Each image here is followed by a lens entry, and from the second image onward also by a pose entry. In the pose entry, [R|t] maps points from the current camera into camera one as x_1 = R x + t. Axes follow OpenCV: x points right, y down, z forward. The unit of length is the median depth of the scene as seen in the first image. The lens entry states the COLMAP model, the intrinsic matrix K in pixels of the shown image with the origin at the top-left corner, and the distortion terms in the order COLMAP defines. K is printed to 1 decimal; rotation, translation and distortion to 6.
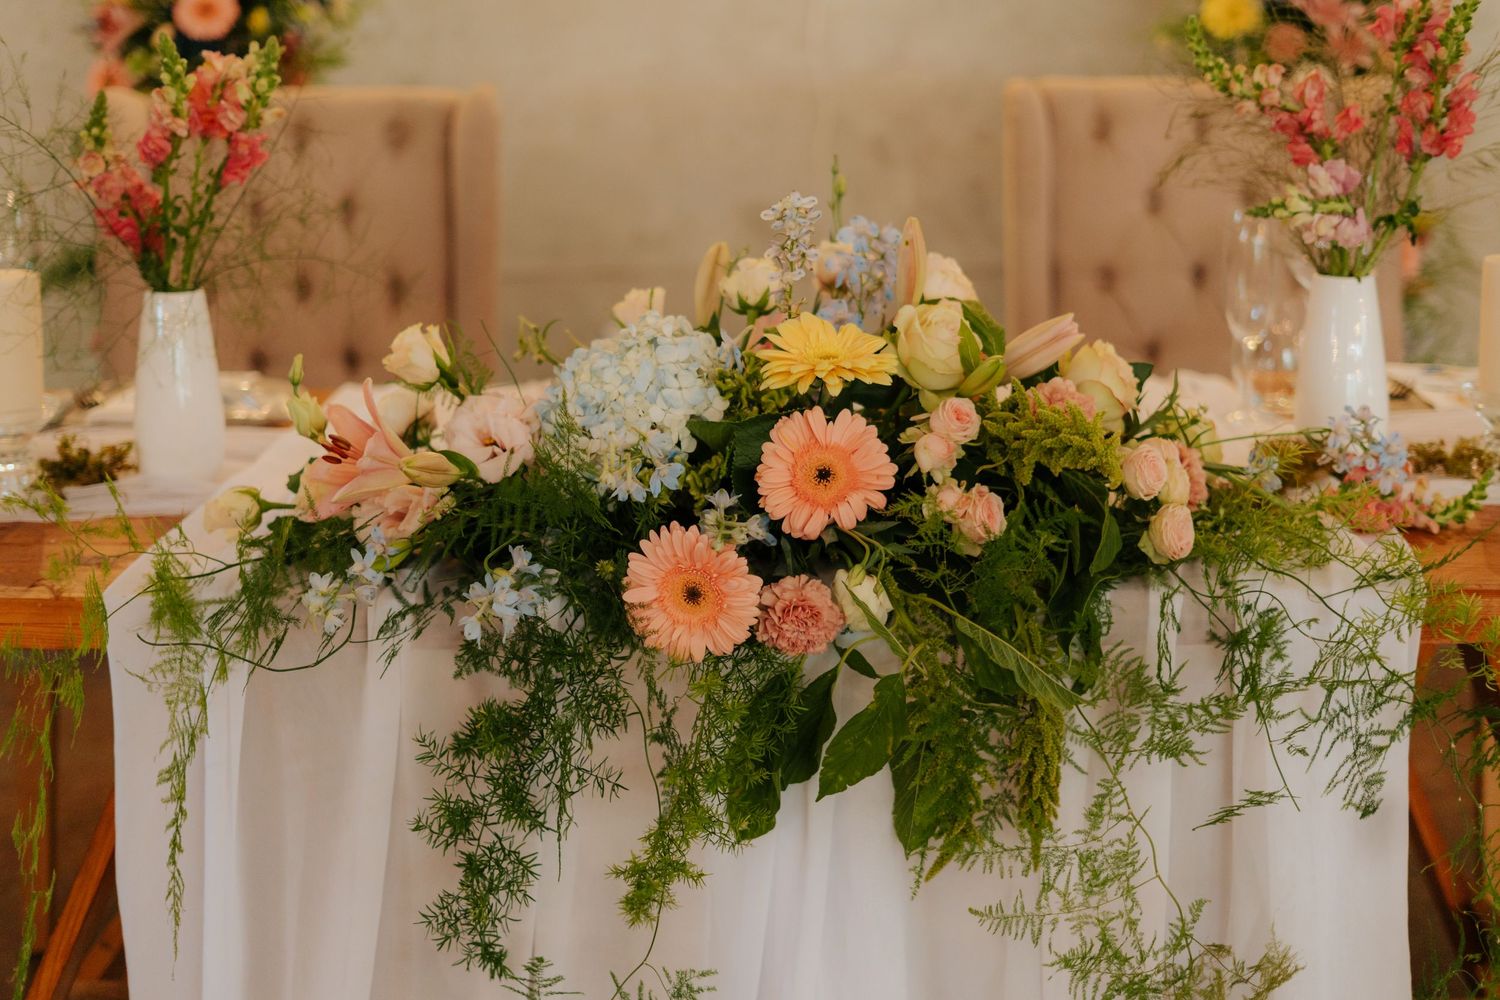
lens RADIAL K [[3971.6, 0, 750.0], [0, 3971.6, 500.0], [0, 0, 1]] dist [-0.077134, -0.347276]
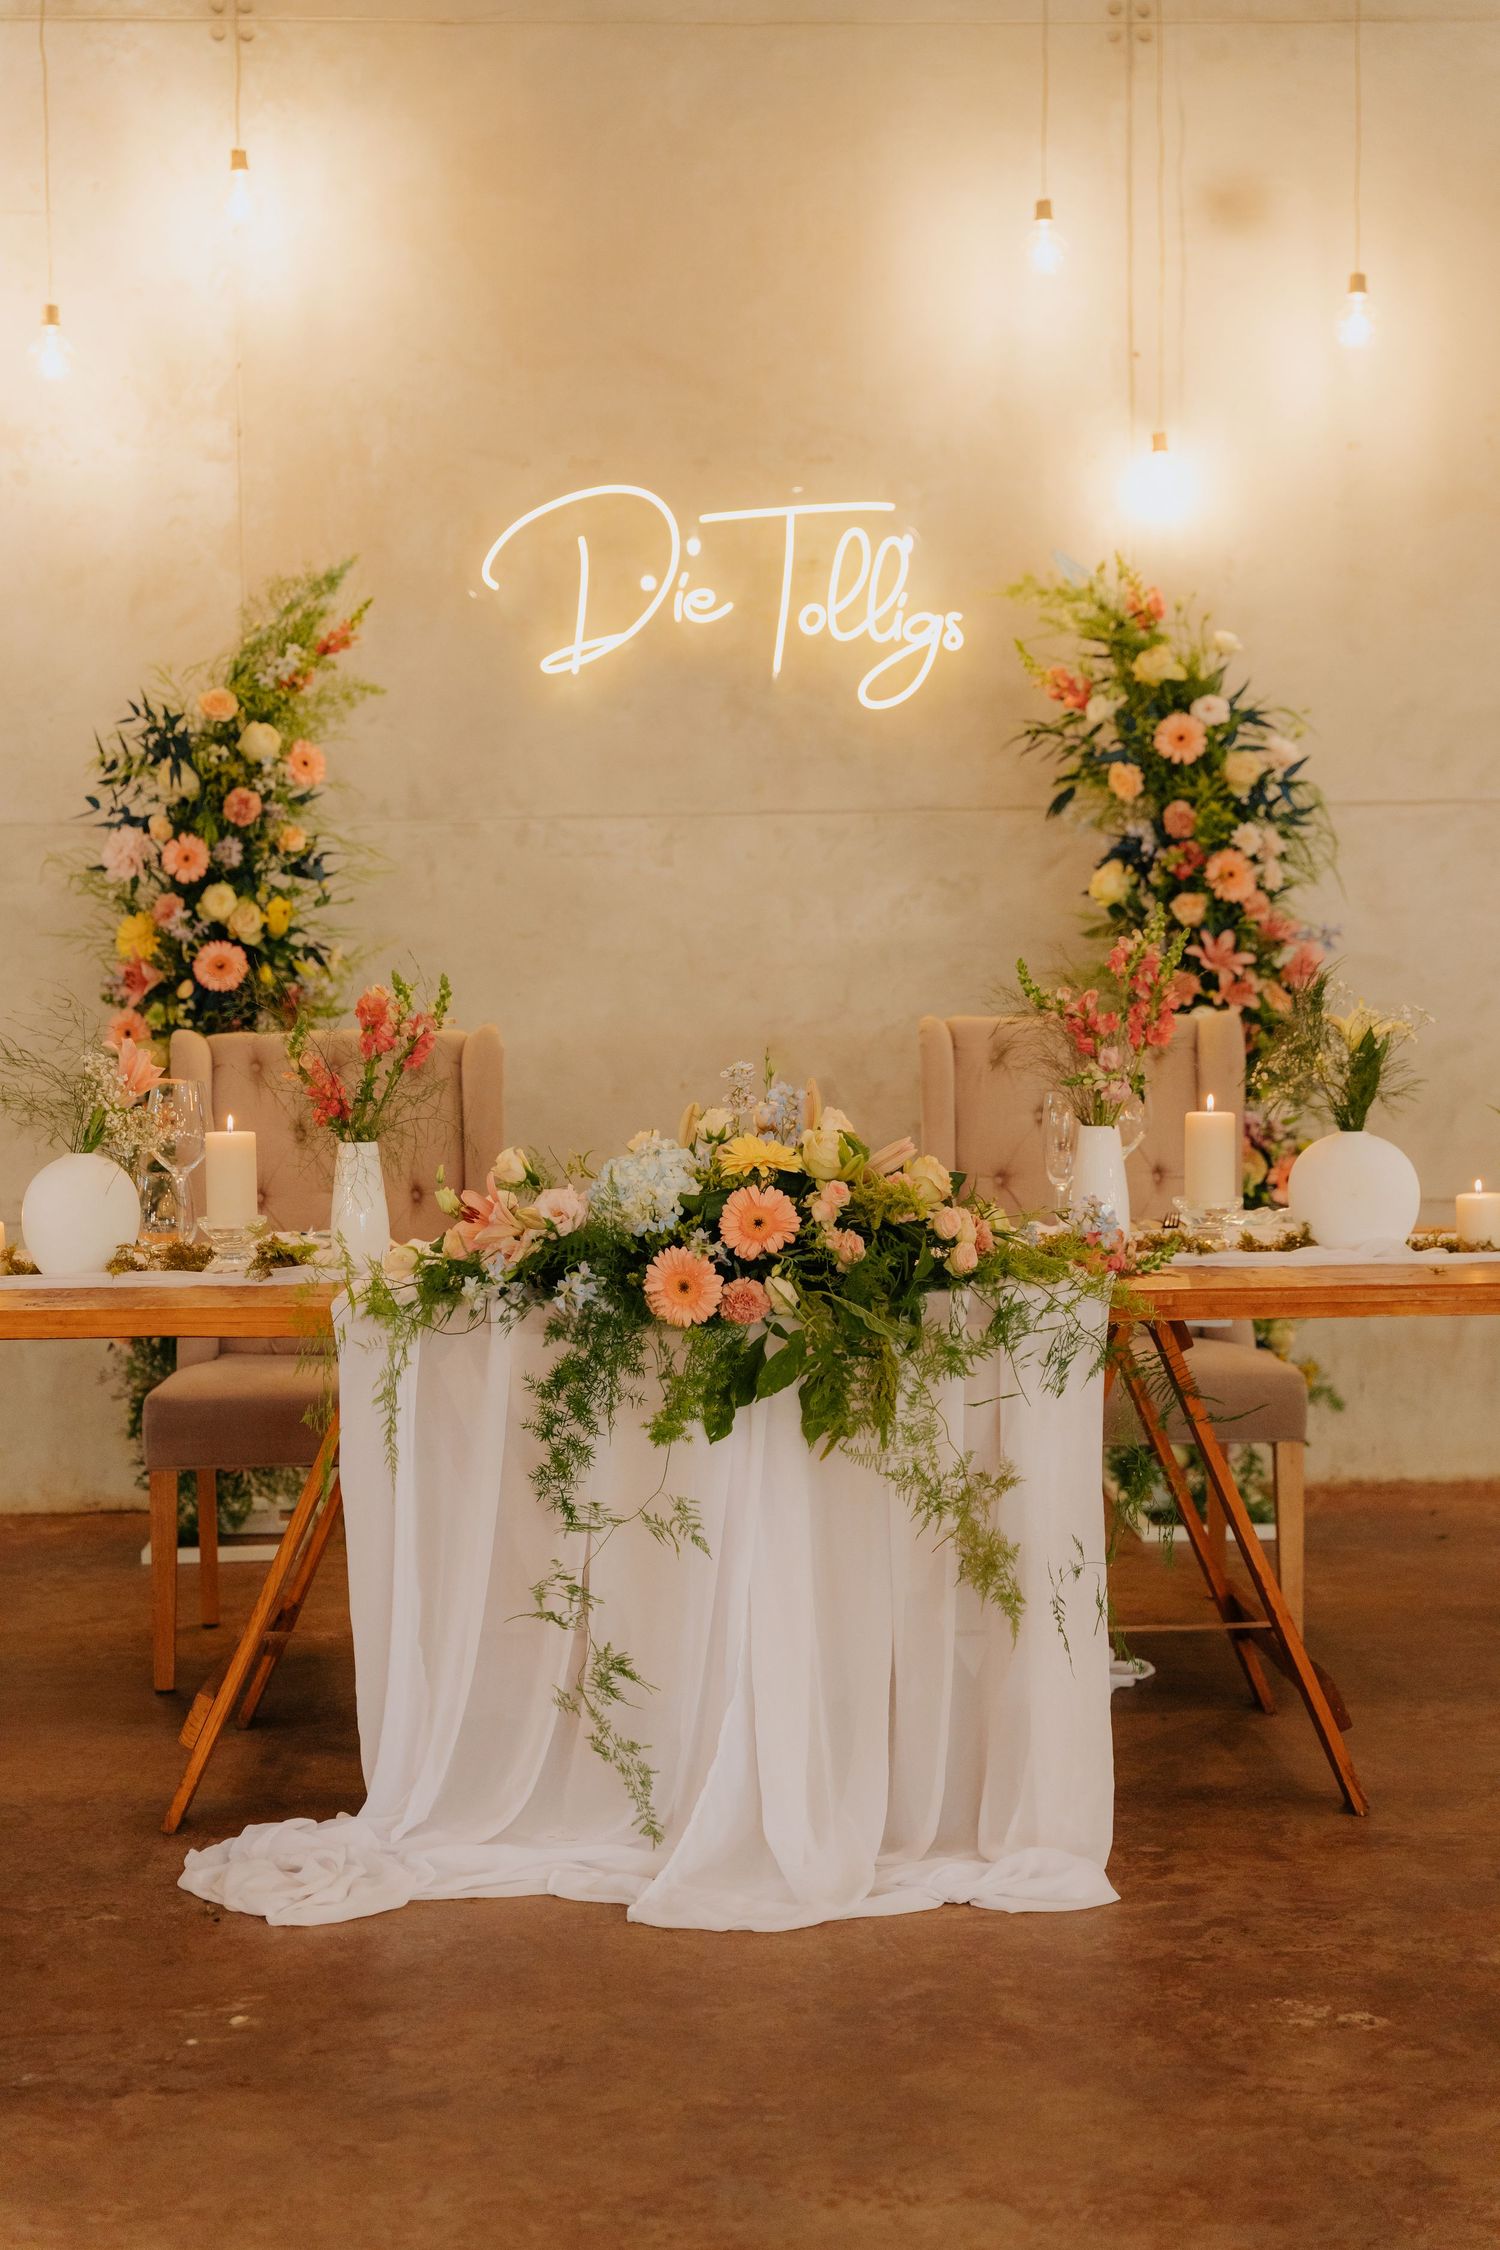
lens RADIAL K [[3414.8, 0, 750.0], [0, 3414.8, 1125.0], [0, 0, 1]] dist [-0.517197, -0.000013]
pose [[0.999886, -0.007929, 0.012843, -0.003756], [0.008862, 0.997196, -0.074313, 0.061038], [-0.012218, 0.074419, 0.997152, -0.477383]]
